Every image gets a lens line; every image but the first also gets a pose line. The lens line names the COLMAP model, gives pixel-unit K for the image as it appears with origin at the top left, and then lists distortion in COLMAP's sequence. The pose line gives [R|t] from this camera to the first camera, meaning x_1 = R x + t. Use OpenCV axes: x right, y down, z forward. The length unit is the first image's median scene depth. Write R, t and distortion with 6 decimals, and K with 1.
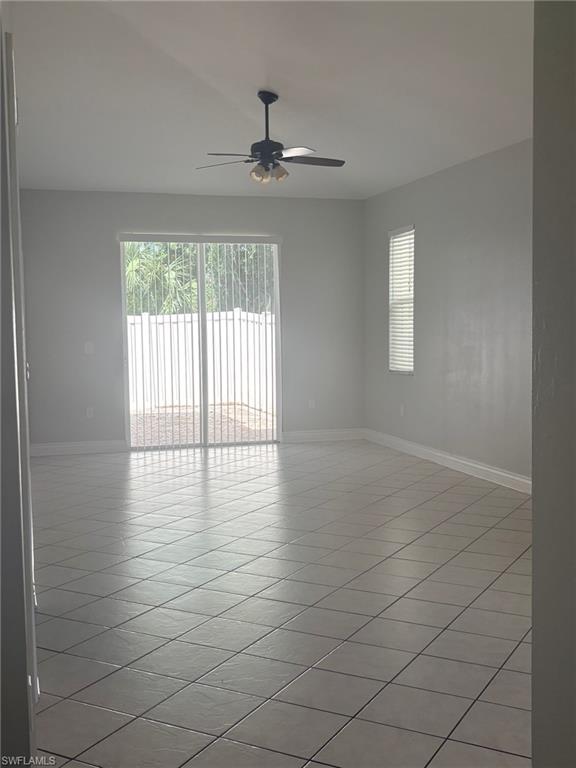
lens RADIAL K [[866.7, 0, 281.8], [0, 866.7, 388.4], [0, 0, 1]] dist [0.119950, 0.000000]
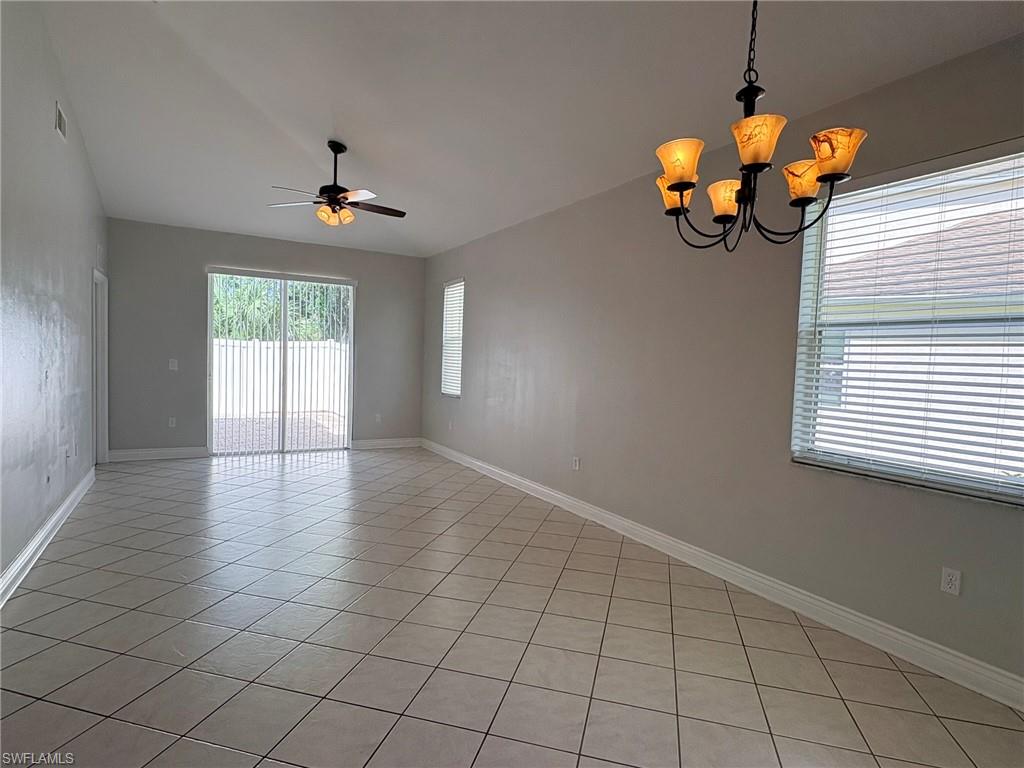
lens RADIAL K [[550.4, 0, 510.4], [0, 550.4, 386.9], [0, 0, 1]] dist [0.000368, 0.001207]
pose [[0.970624, 0.034851, 0.238065, 0.030823], [-0.030078, 0.999268, -0.023657, -0.013869], [-0.238715, 0.015802, 0.970961, 0.202697]]
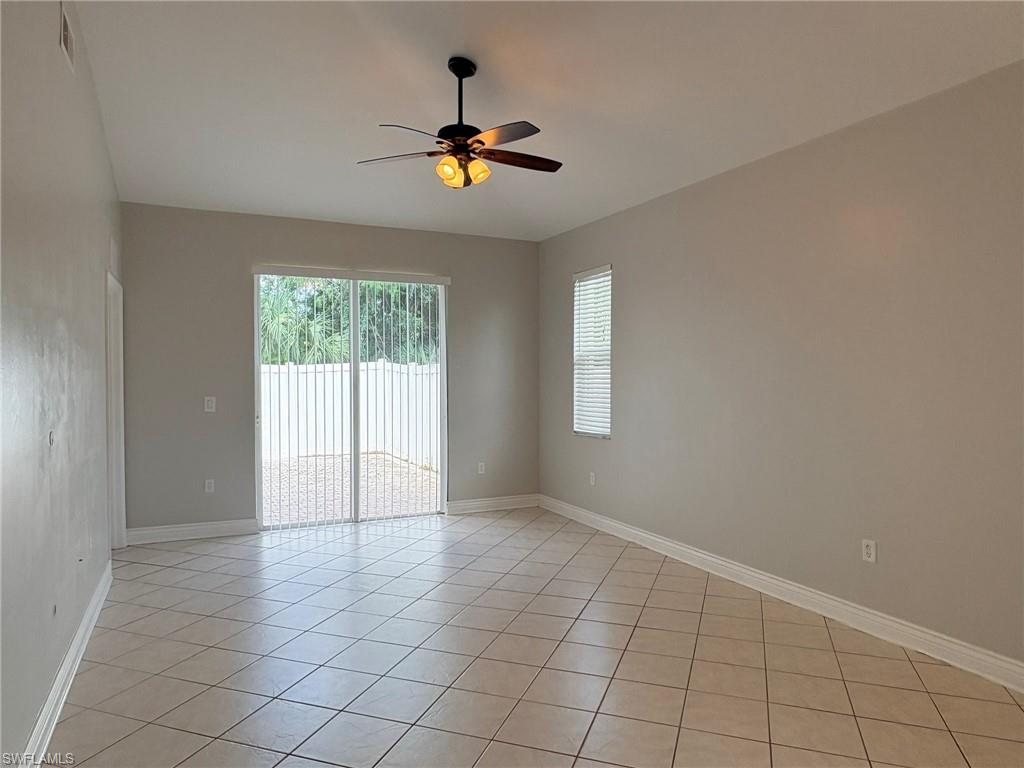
lens RADIAL K [[665.2, 0, 514.3], [0, 665.2, 389.1], [0, 0, 1]] dist [-0.008167, 0.006229]
pose [[0.986314, 0.009061, 0.164629, -0.045170], [-0.000629, 0.998688, -0.051200, -0.028515], [-0.164877, 0.050396, 0.985026, 0.343076]]
